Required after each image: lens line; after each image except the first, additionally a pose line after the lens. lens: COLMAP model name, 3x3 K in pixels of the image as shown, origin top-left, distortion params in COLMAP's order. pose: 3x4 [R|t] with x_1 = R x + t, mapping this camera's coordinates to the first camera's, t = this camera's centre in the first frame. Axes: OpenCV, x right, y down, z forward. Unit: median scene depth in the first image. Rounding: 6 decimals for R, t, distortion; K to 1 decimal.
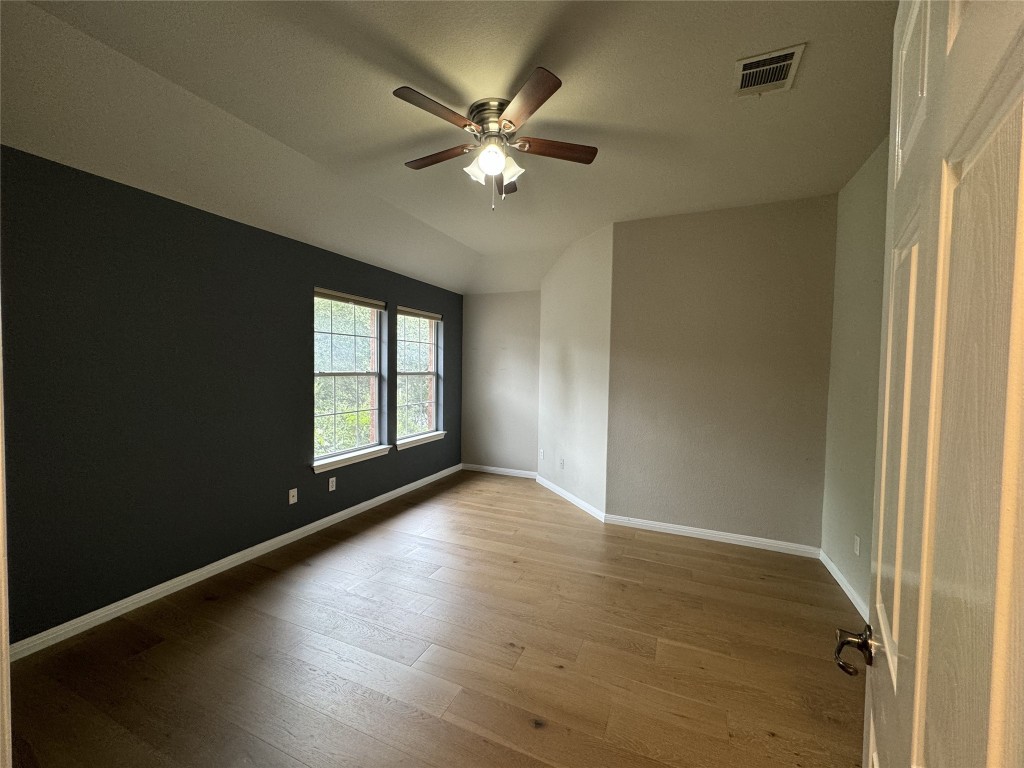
lens RADIAL K [[406.4, 0, 512.9], [0, 406.4, 383.5], [0, 0, 1]] dist [-0.003393, -0.000210]
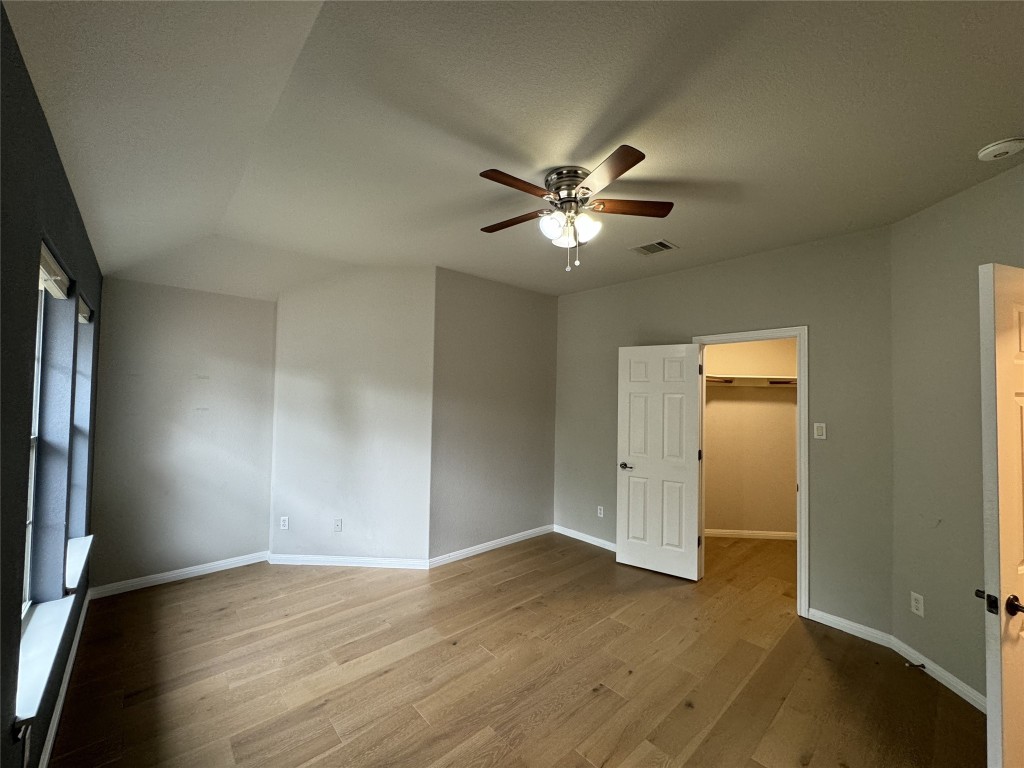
lens RADIAL K [[406.4, 0, 512.9], [0, 406.4, 383.5], [0, 0, 1]] dist [-0.003393, -0.000210]
pose [[0.412836, 0.016762, 0.910651, -0.556150], [0.022659, 0.999332, -0.028666, -0.064829], [-0.910524, 0.032469, 0.412180, 0.386688]]
